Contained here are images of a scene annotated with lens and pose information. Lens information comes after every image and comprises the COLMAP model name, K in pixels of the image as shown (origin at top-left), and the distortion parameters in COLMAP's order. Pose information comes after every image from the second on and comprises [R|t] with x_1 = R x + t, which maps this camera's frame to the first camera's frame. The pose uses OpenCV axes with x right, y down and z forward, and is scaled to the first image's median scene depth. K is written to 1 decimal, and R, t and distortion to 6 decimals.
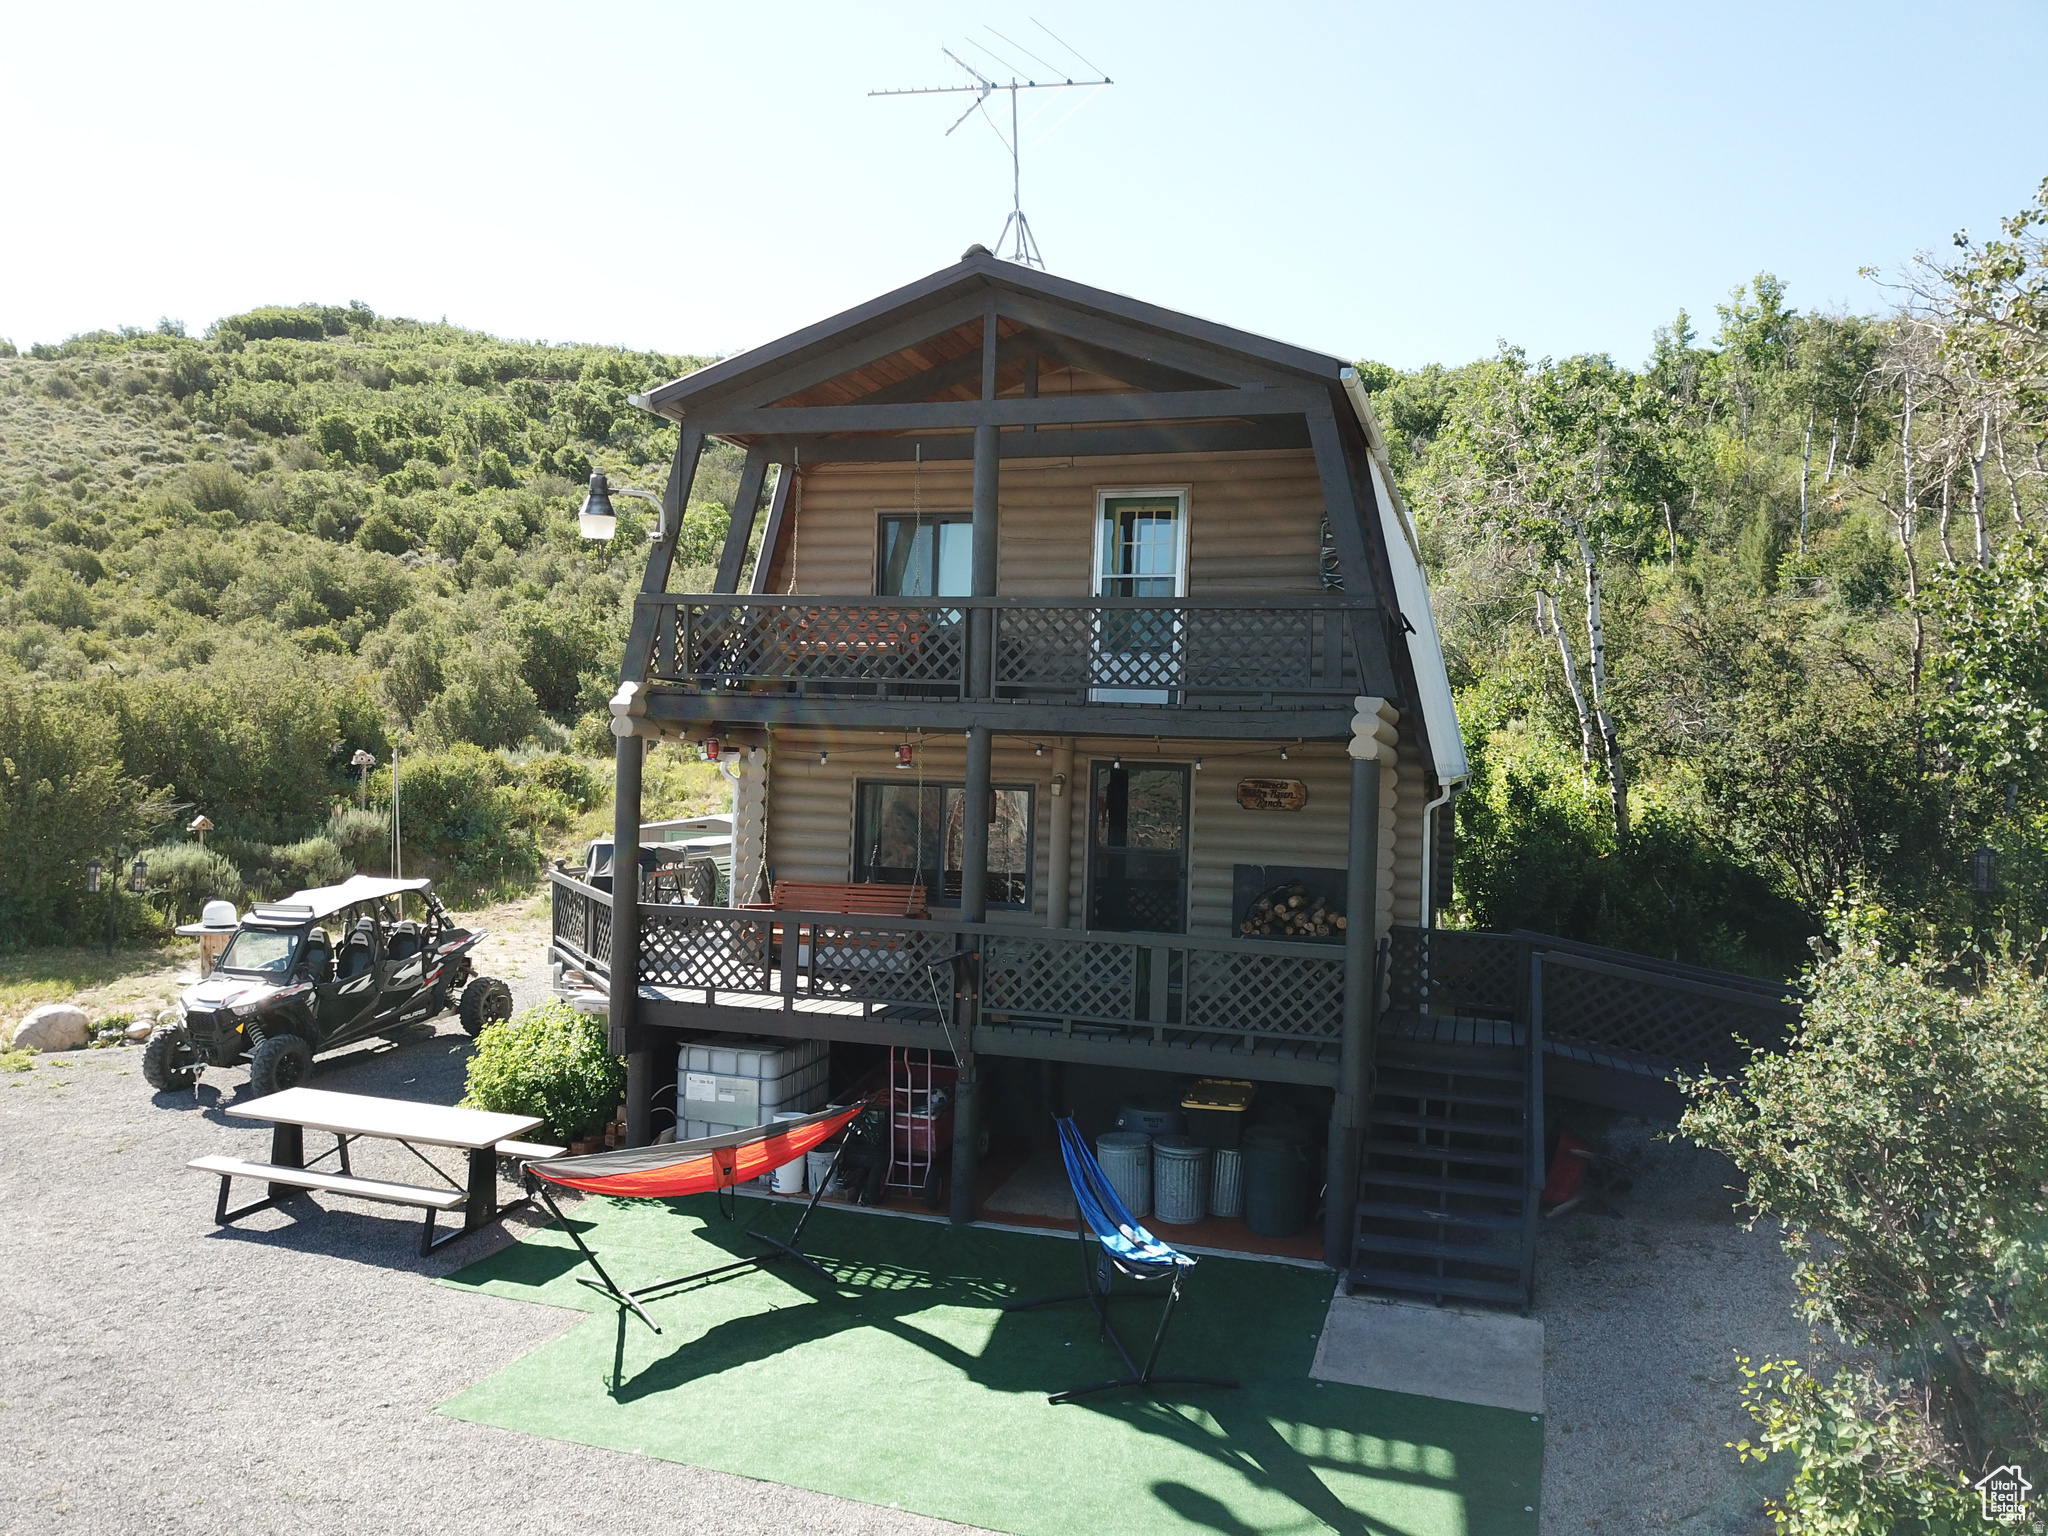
lens RADIAL K [[1538.2, 0, 975.9], [0, 1538.2, 771.2], [0, 0, 1]] dist [-0.000198, 0.009286]
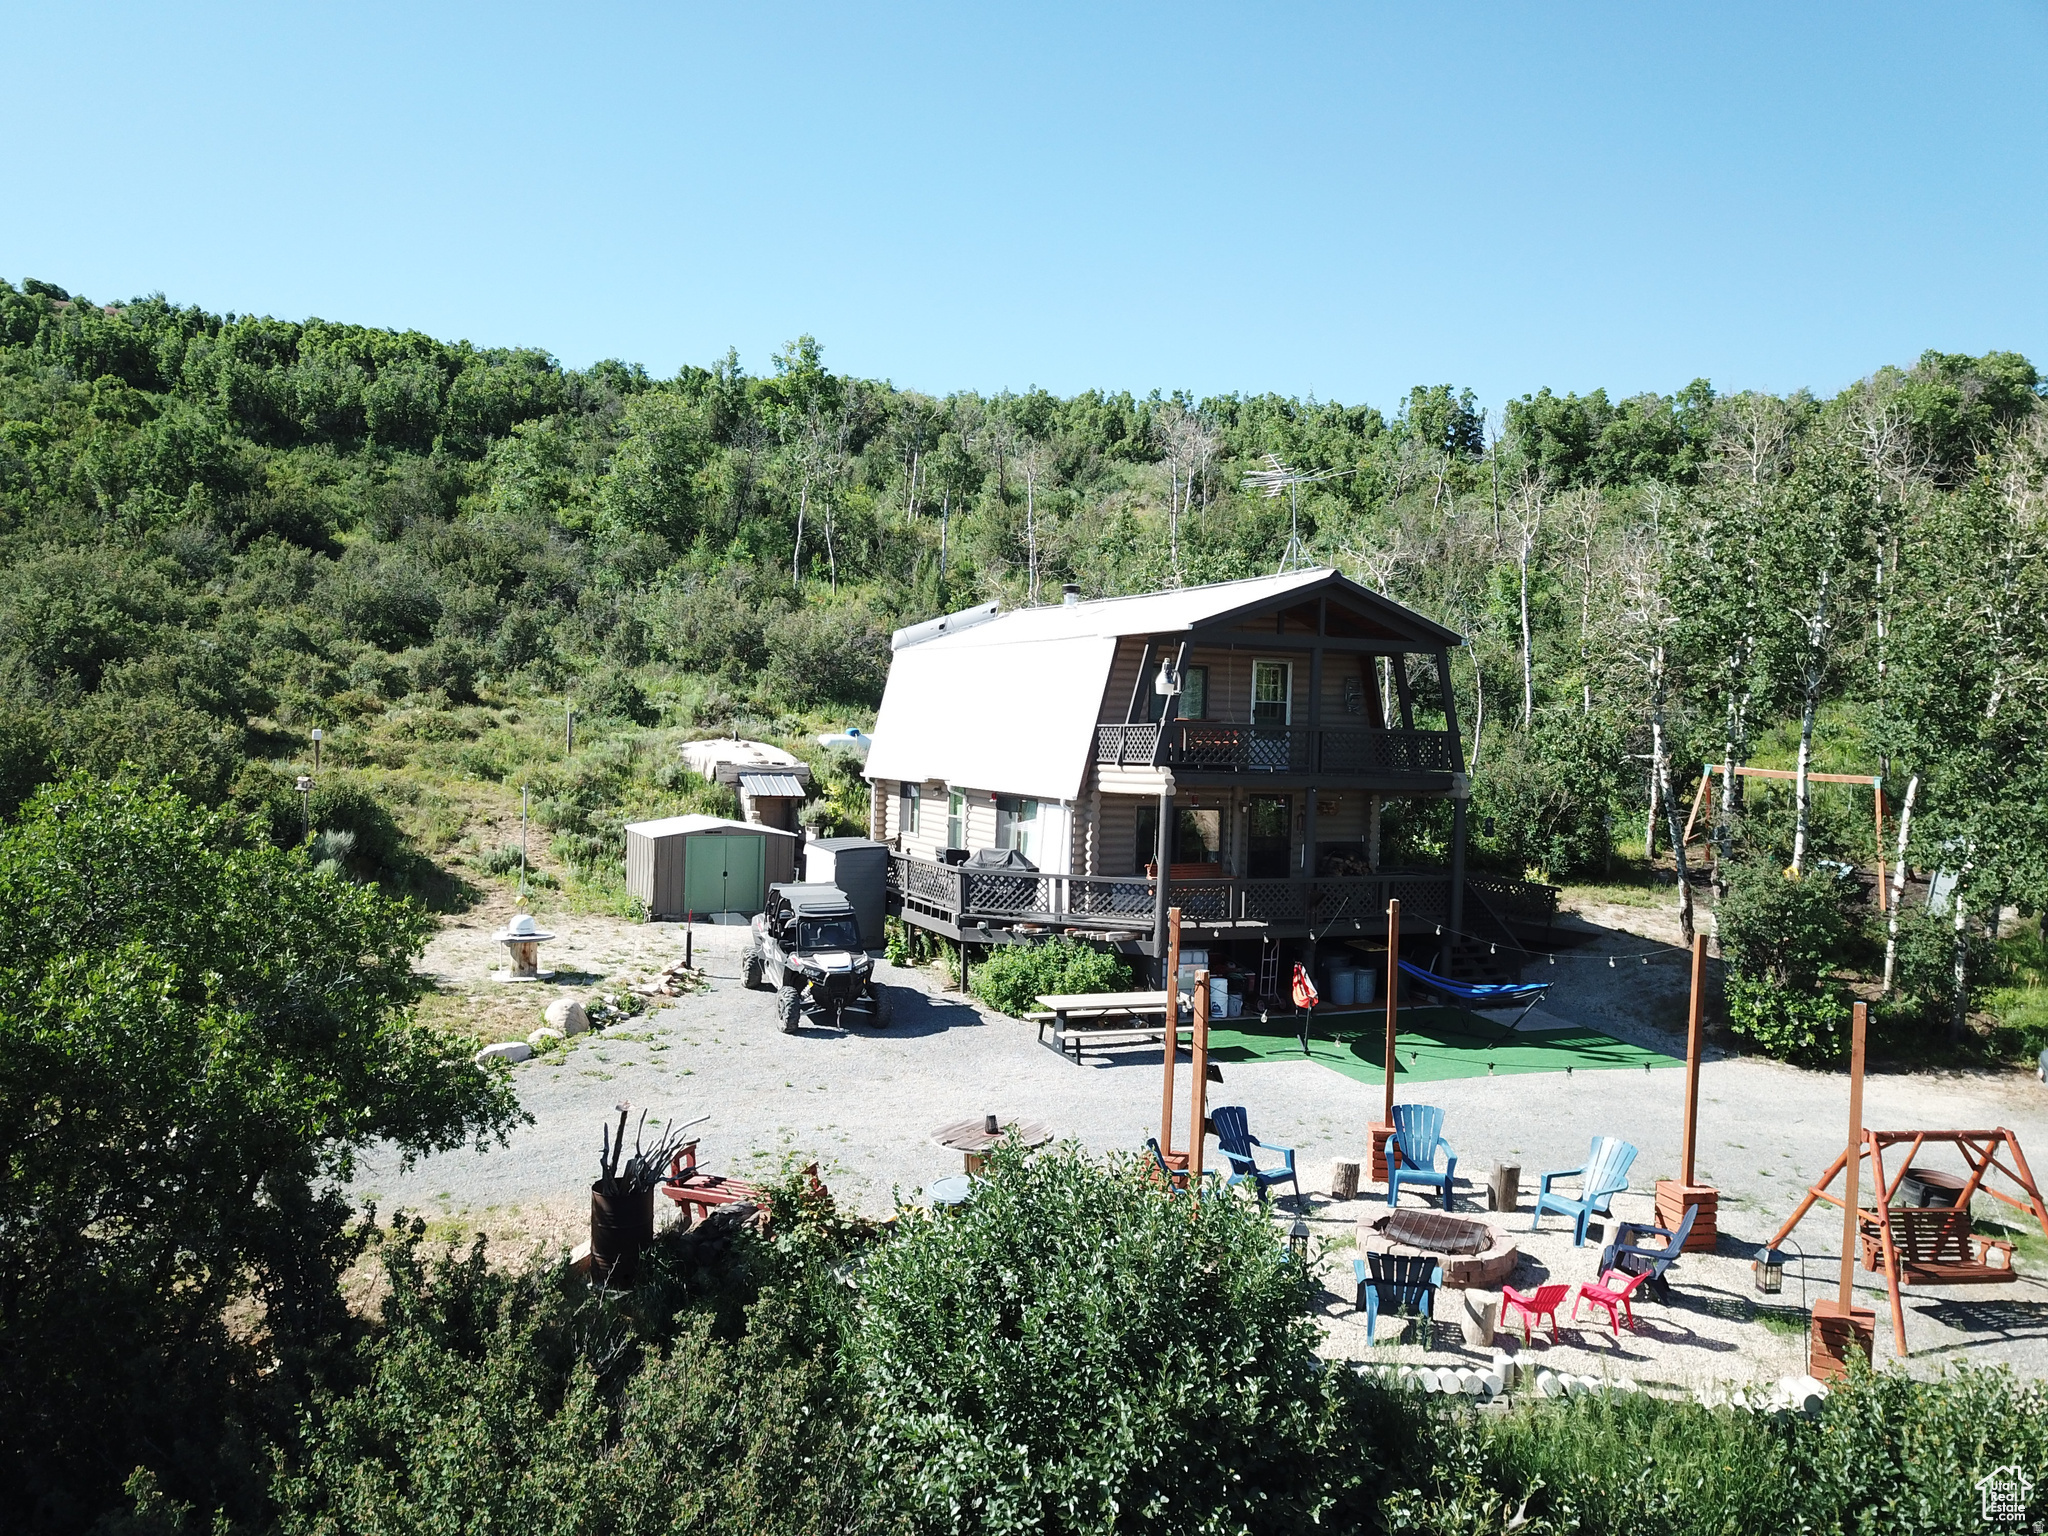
lens RADIAL K [[1538.2, 0, 975.9], [0, 1538.2, 771.2], [0, 0, 1]] dist [-0.000198, 0.009286]
pose [[0.740862, -0.022145, 0.671292, -1.528589], [-0.006044, 0.999196, 0.039633, -0.113059], [-0.671630, -0.033420, 0.740133, -0.233958]]
